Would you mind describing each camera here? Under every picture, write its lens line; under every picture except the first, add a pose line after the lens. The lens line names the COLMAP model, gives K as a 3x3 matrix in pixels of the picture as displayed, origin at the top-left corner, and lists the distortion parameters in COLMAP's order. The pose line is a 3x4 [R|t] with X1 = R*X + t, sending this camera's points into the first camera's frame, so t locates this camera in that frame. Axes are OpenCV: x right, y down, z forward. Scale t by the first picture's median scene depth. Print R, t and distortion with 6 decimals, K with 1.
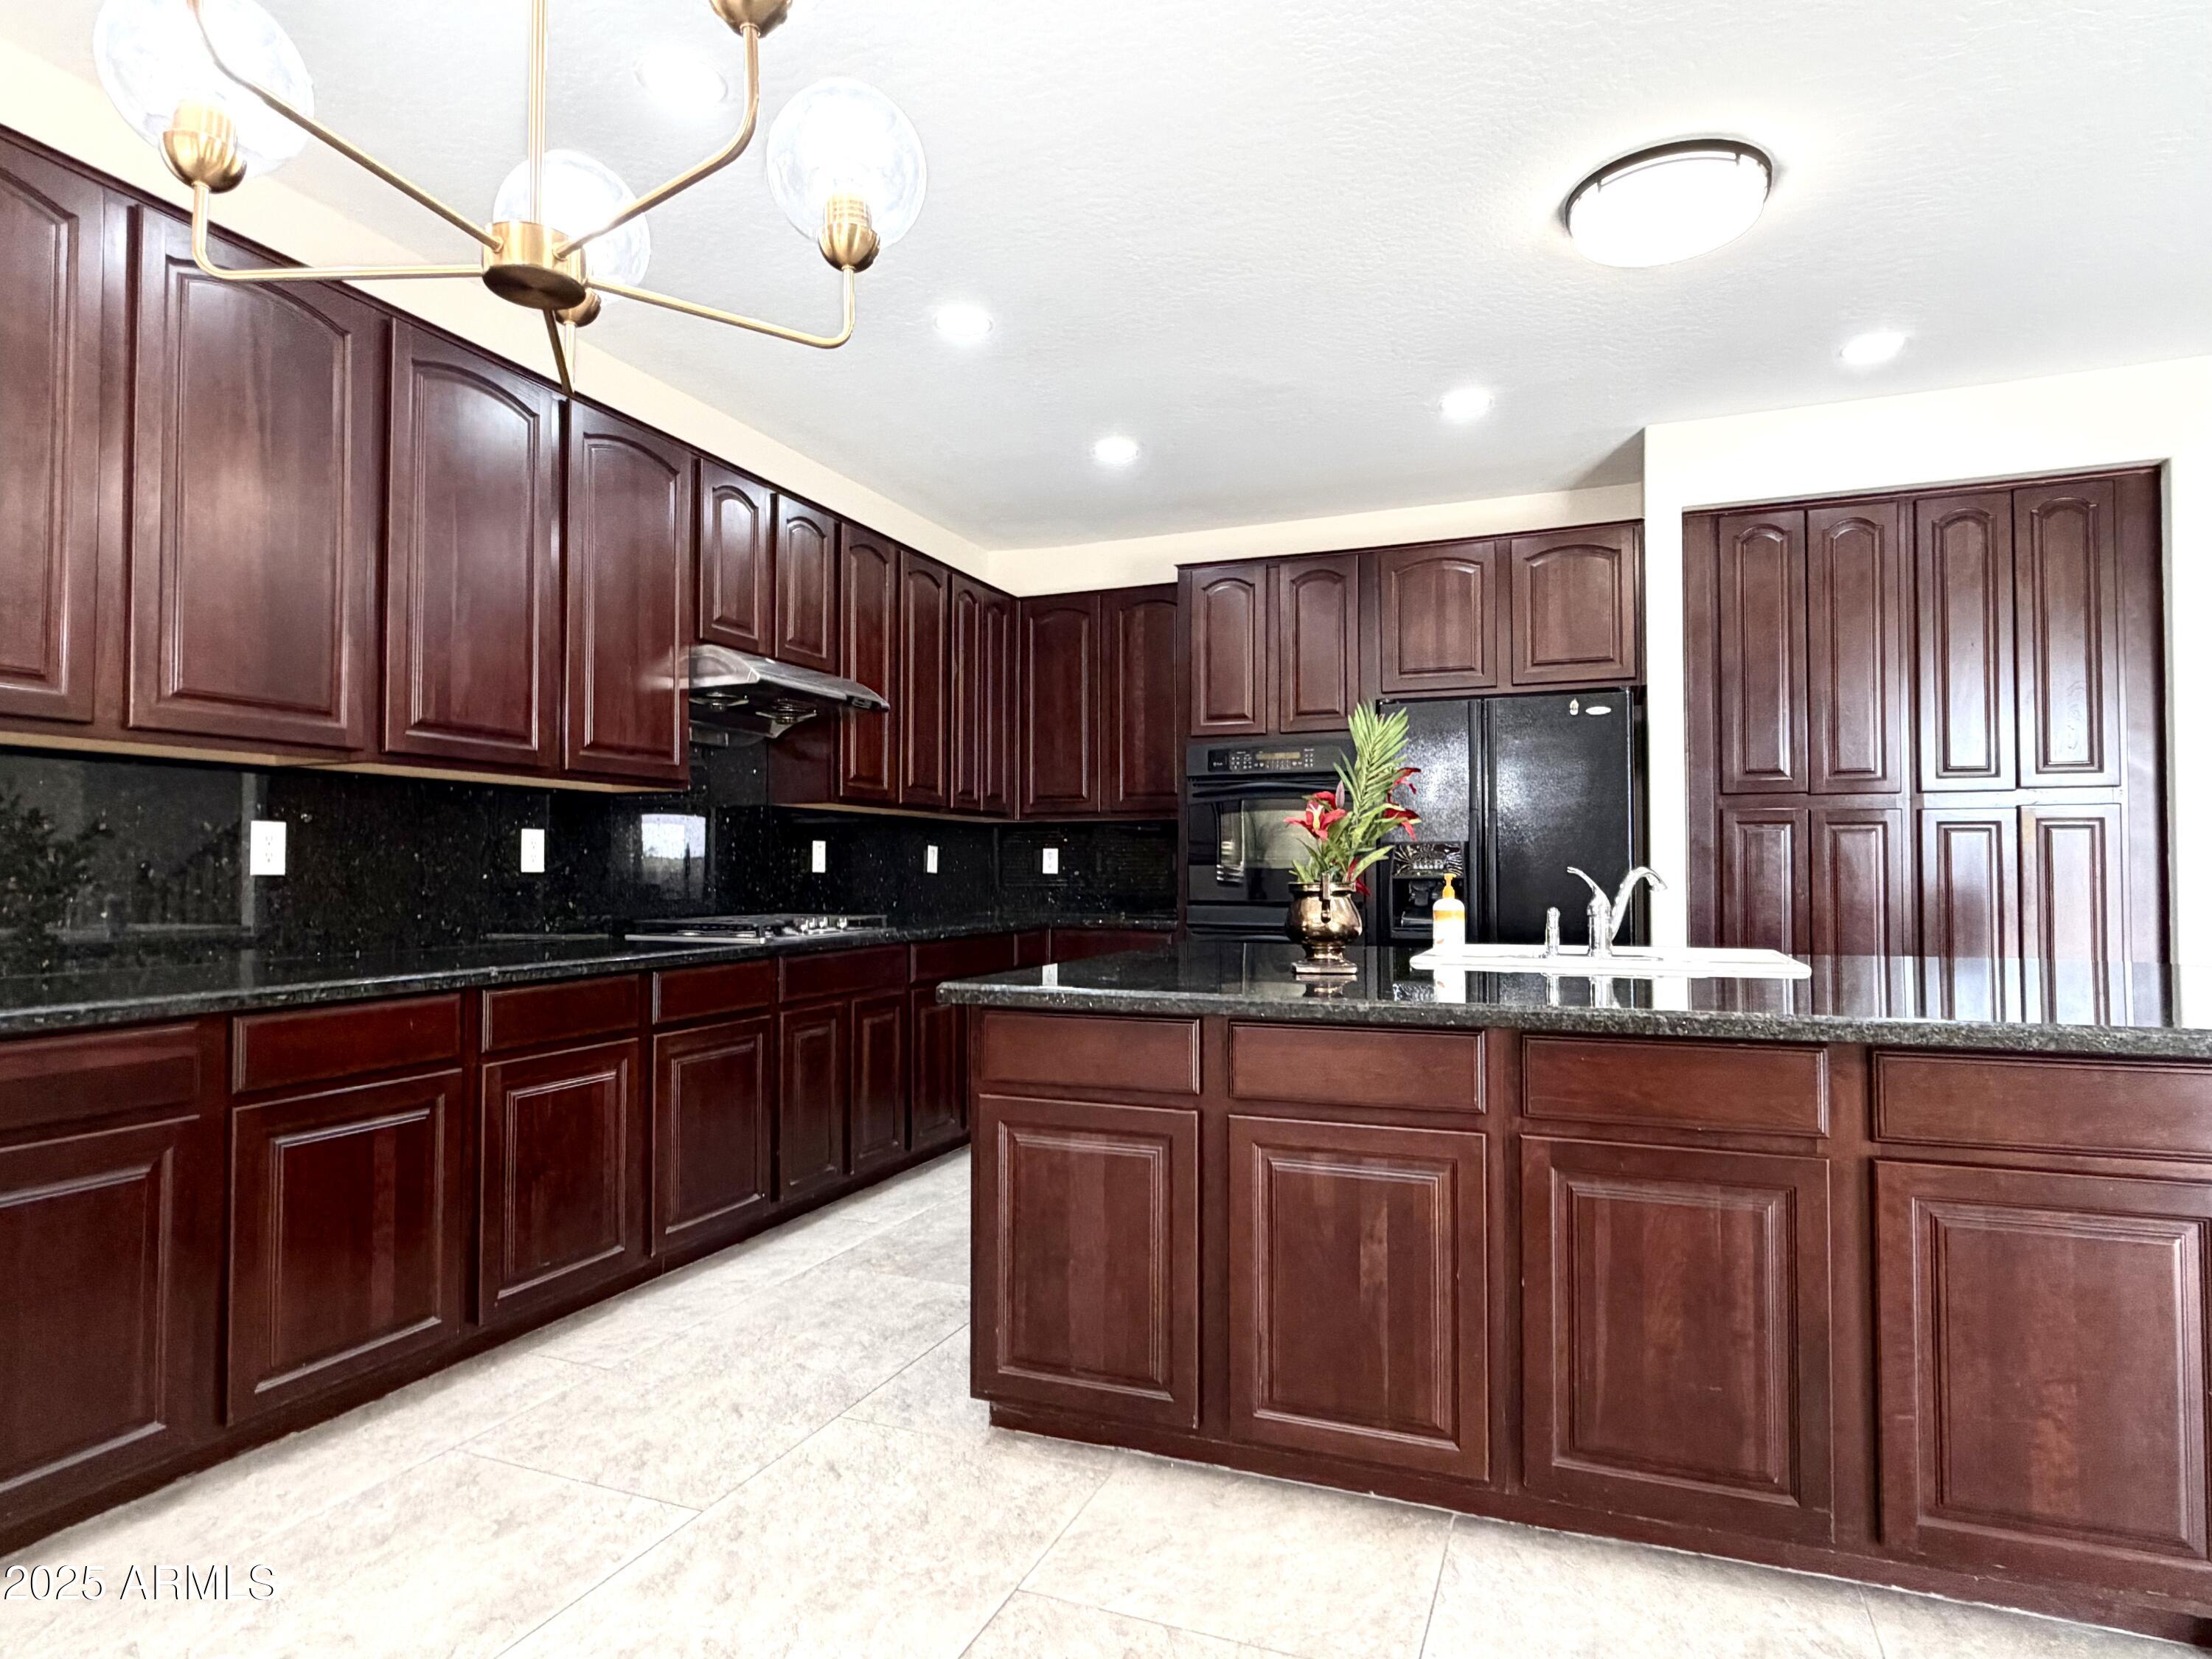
lens RADIAL K [[1237.4, 0, 1099.2], [0, 1237.4, 838.3], [0, 0, 1]] dist [-0.003505, 0.001775]
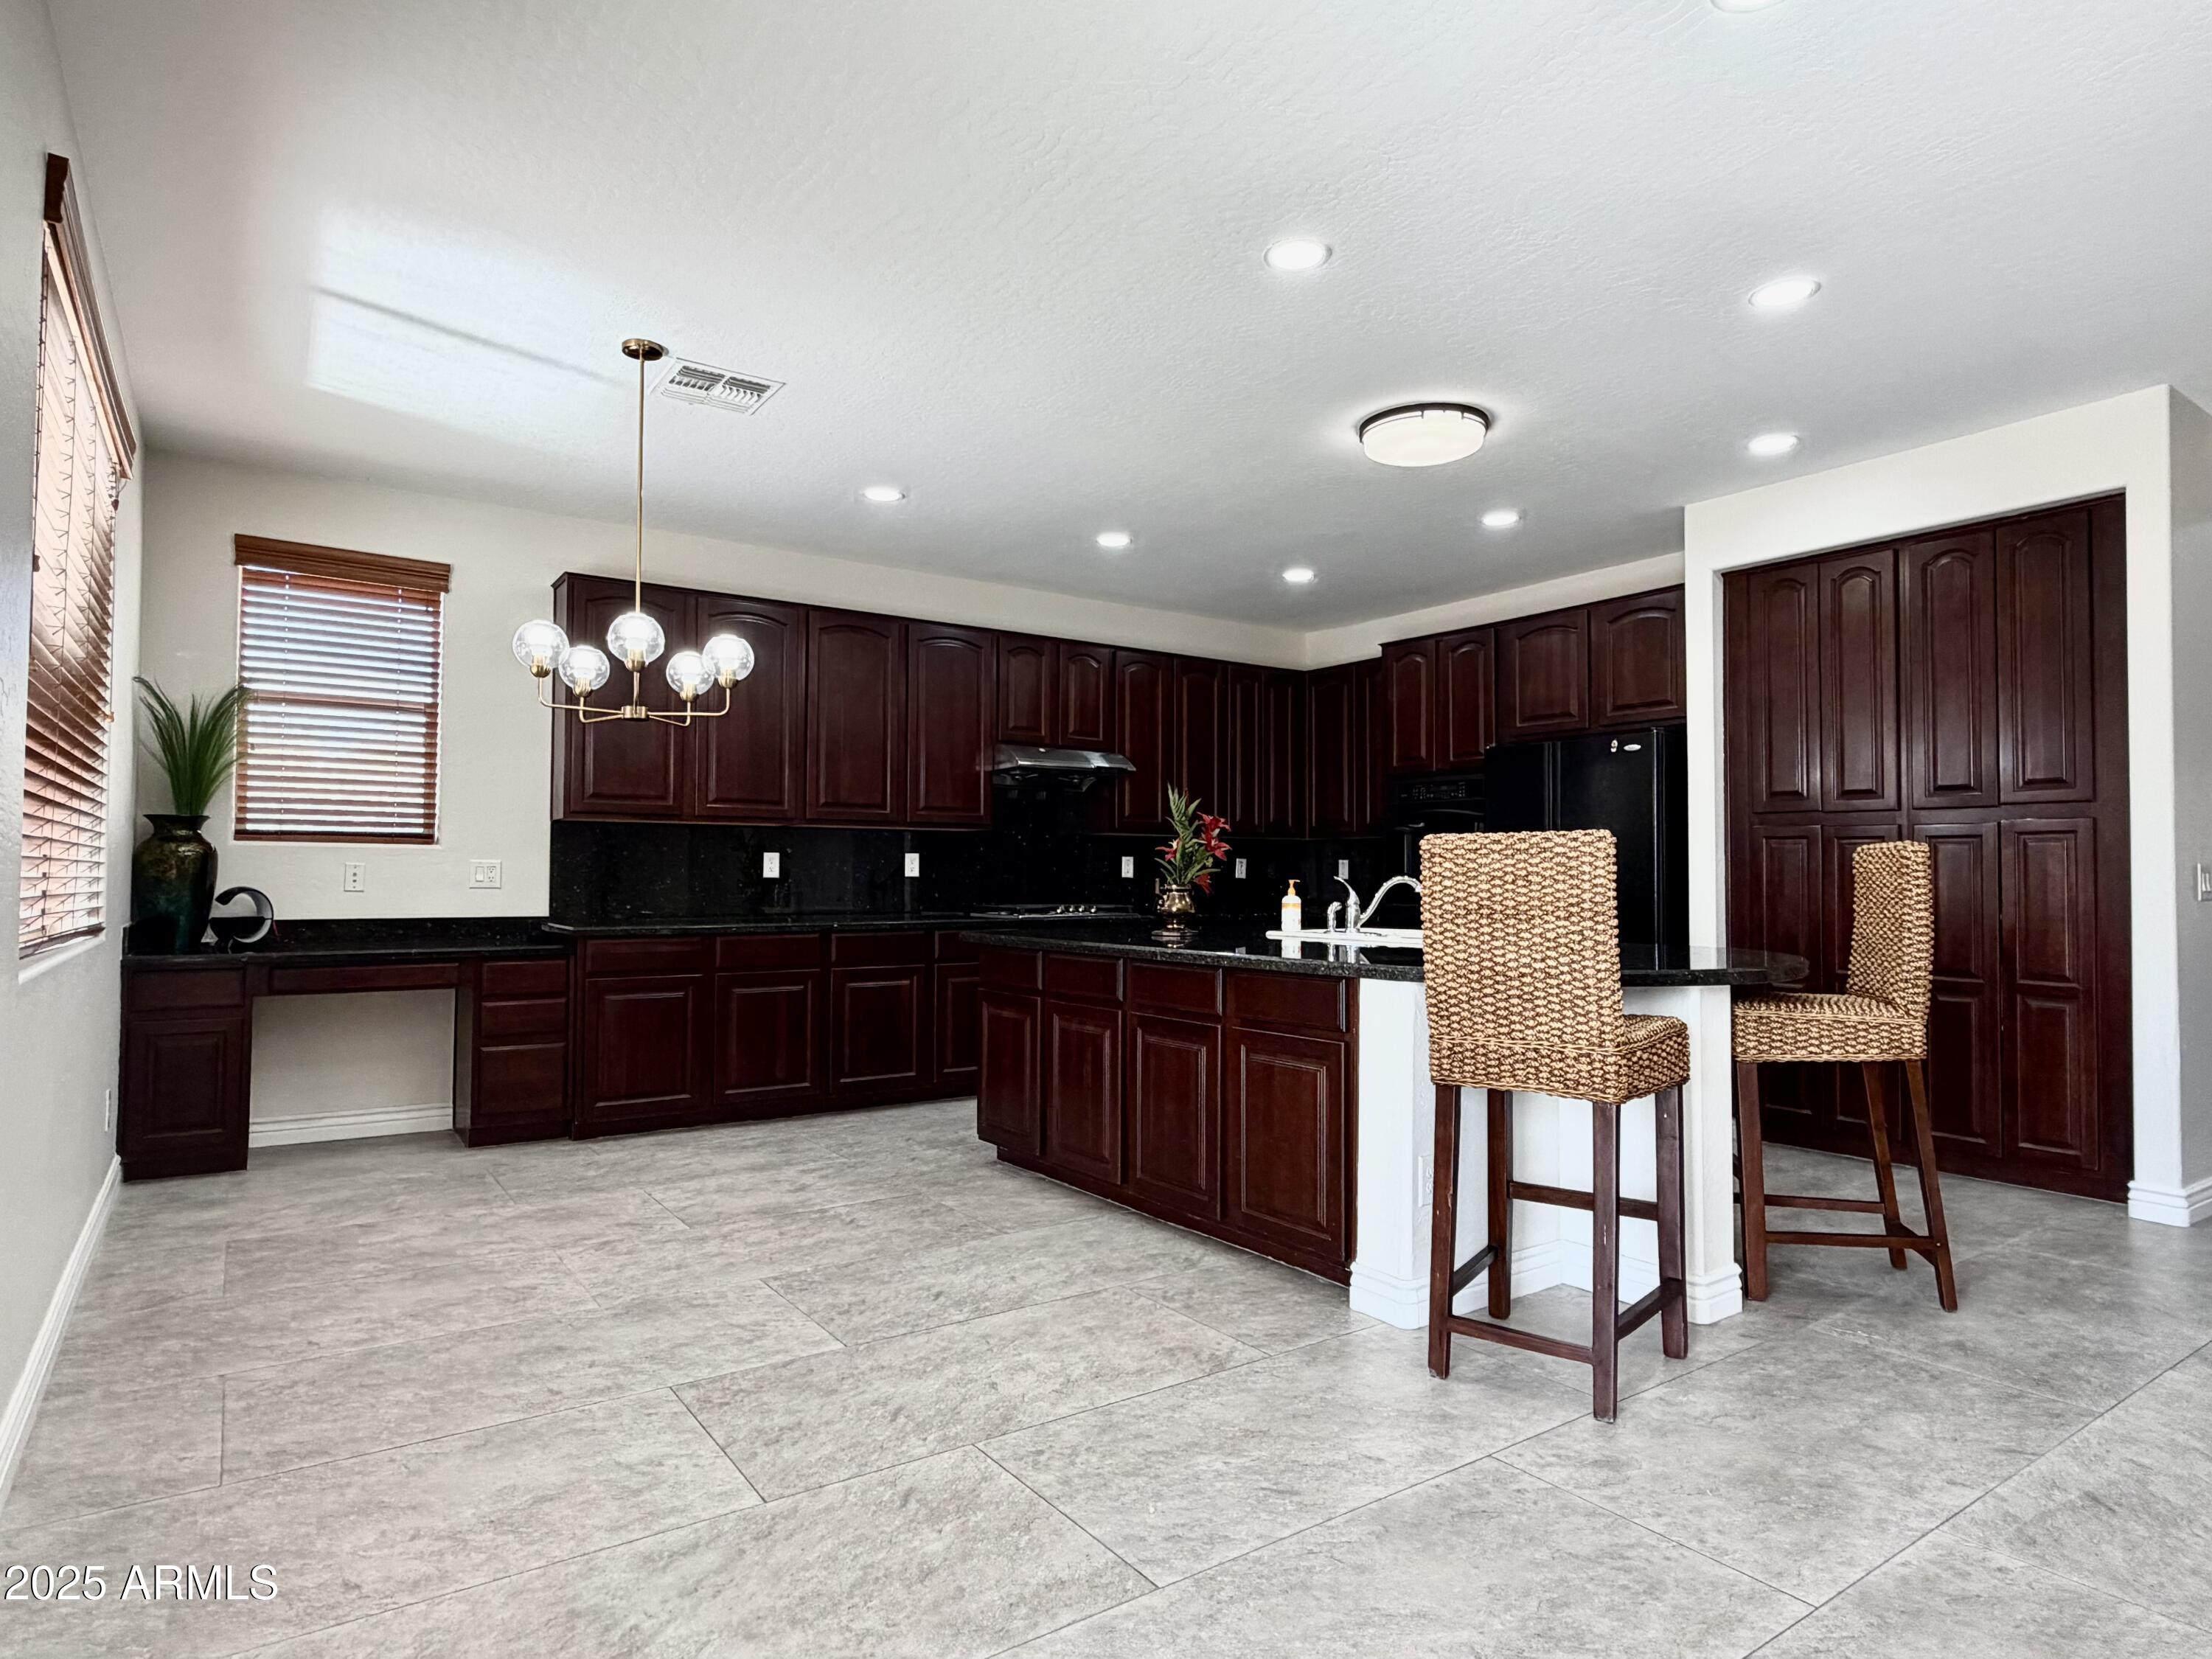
lens RADIAL K [[1237.4, 0, 1099.2], [0, 1237.4, 838.3], [0, 0, 1]] dist [-0.003505, 0.001775]
pose [[0.838586, -0.013453, -0.544603, 0.895674], [0.010941, 0.999909, -0.007852, -0.014247], [0.544659, 0.000626, 0.838657, -0.447229]]
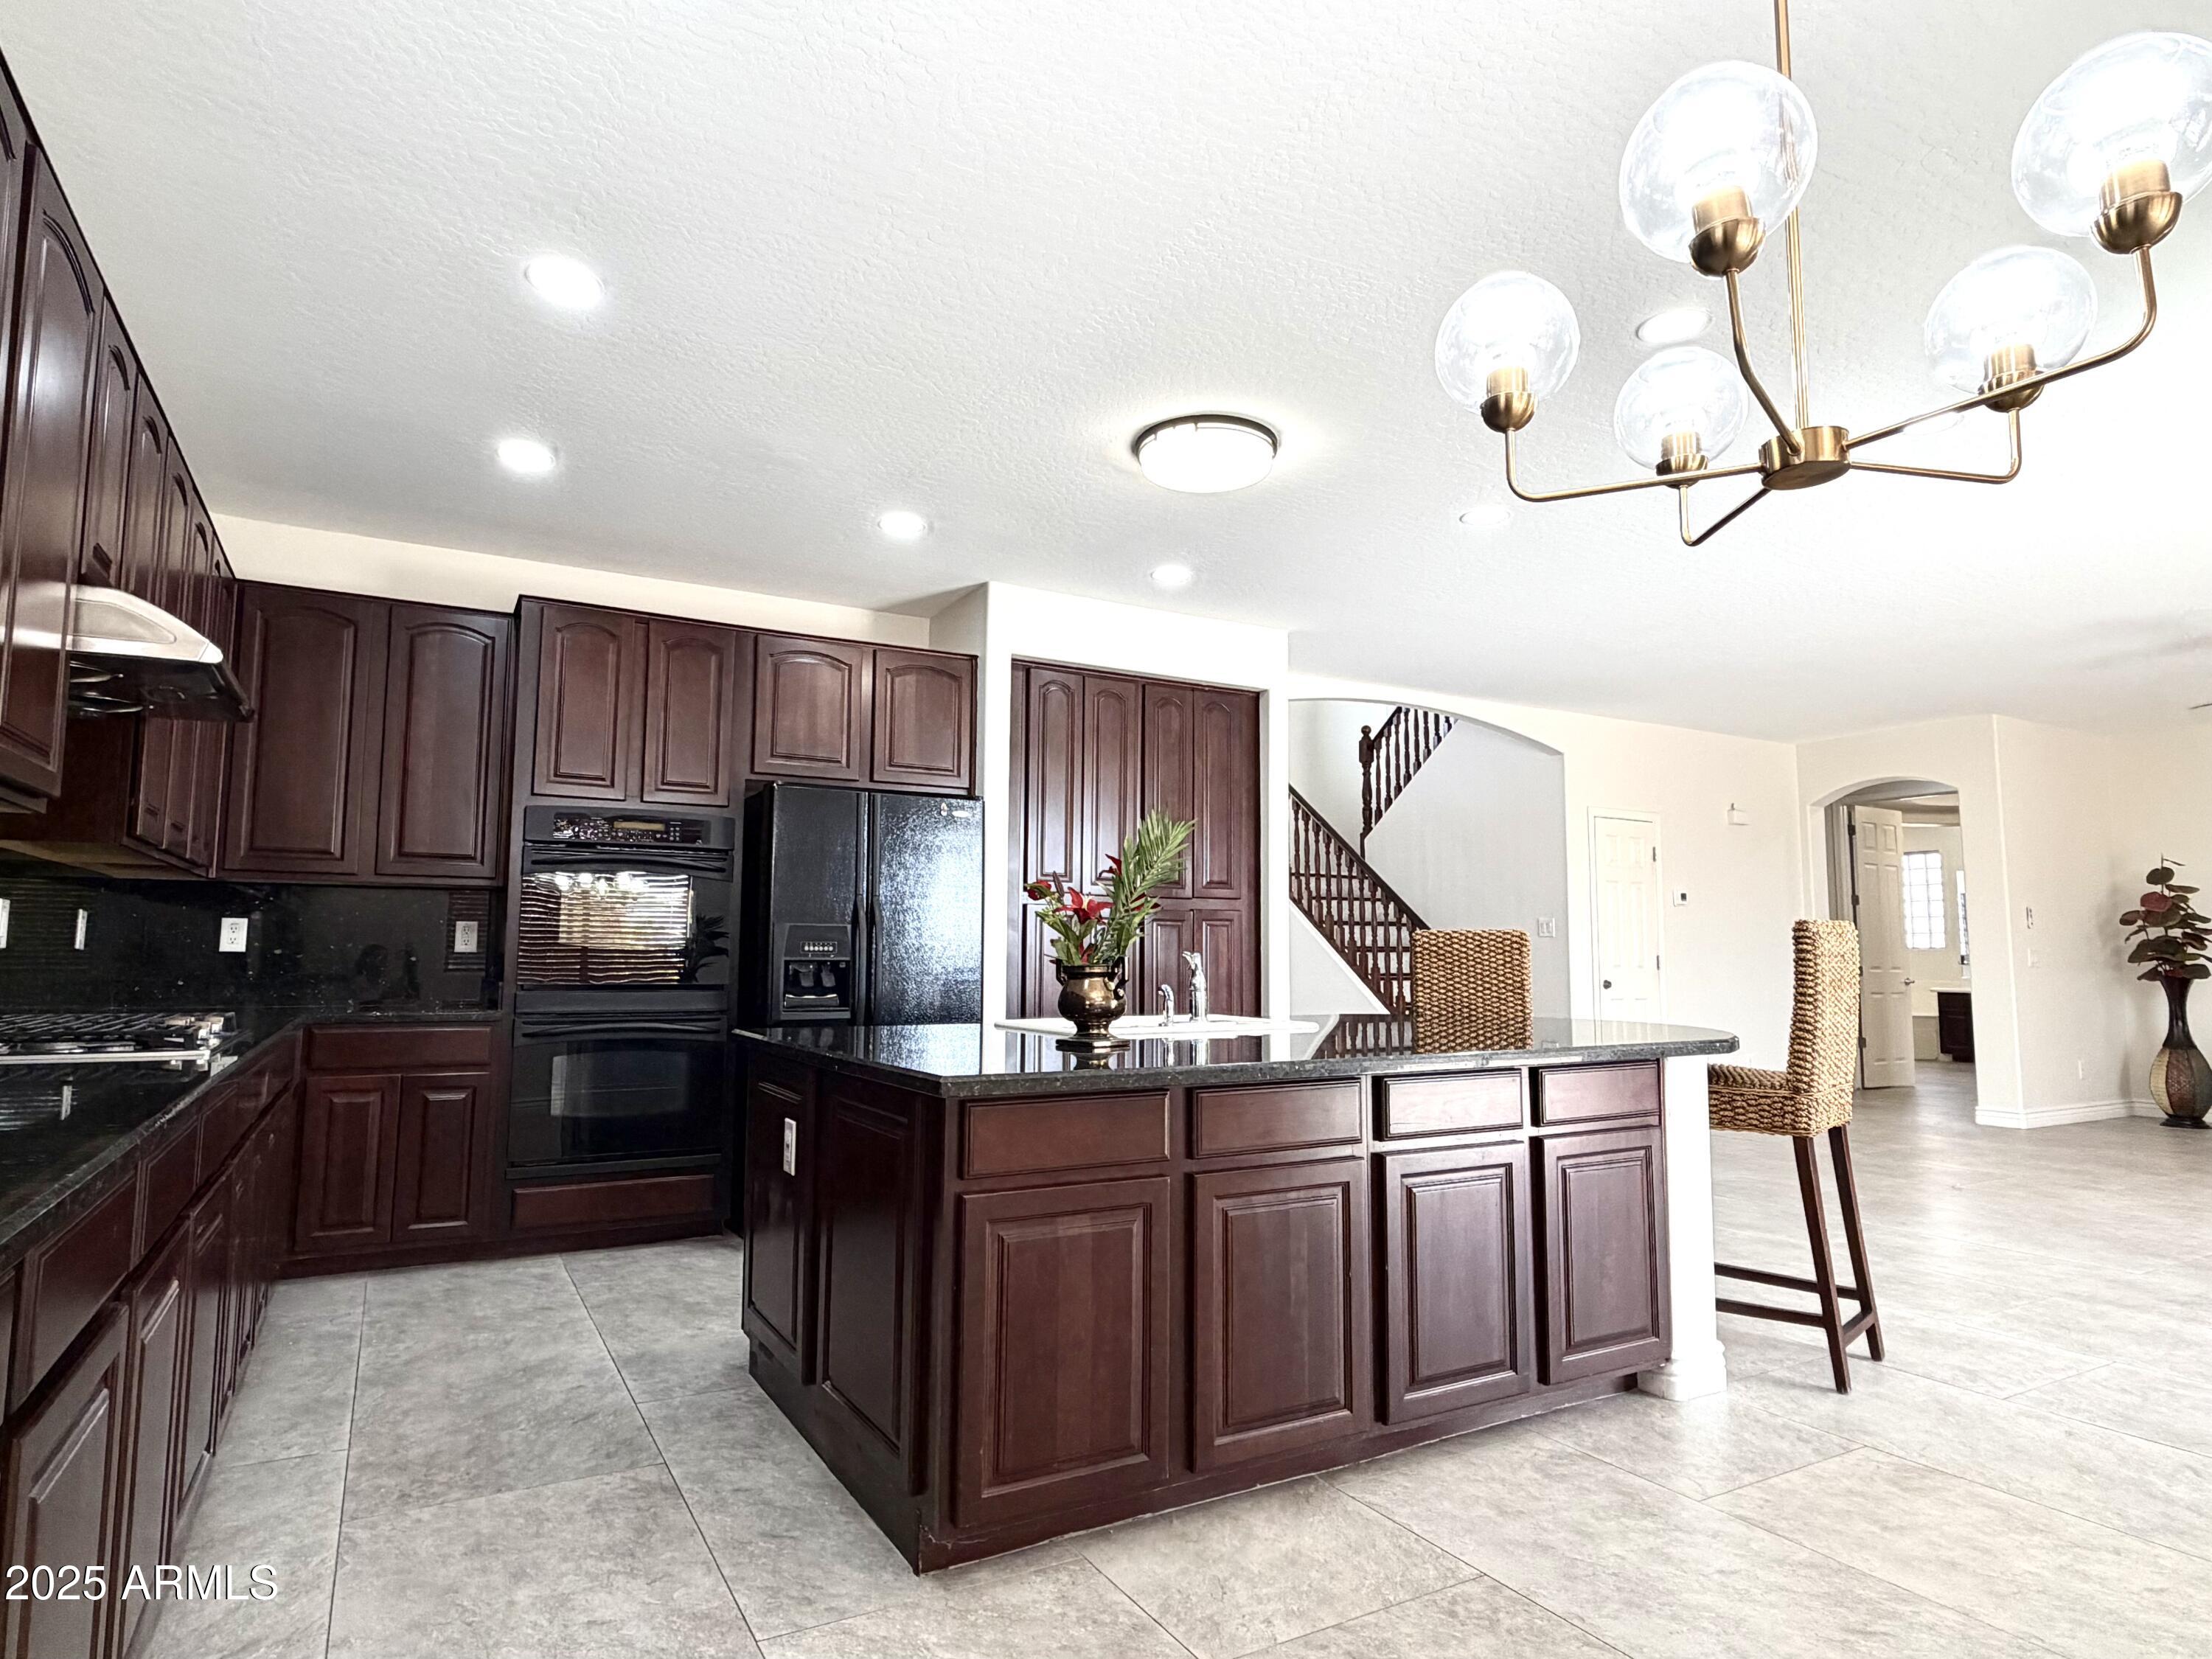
lens RADIAL K [[1237.4, 0, 1099.2], [0, 1237.4, 838.3], [0, 0, 1]] dist [-0.003505, 0.001775]
pose [[0.621768, 0.078561, 0.779251, -0.594196], [-0.028056, 0.996552, -0.078083, 0.007342], [-0.782698, 0.026687, 0.621829, 0.259933]]
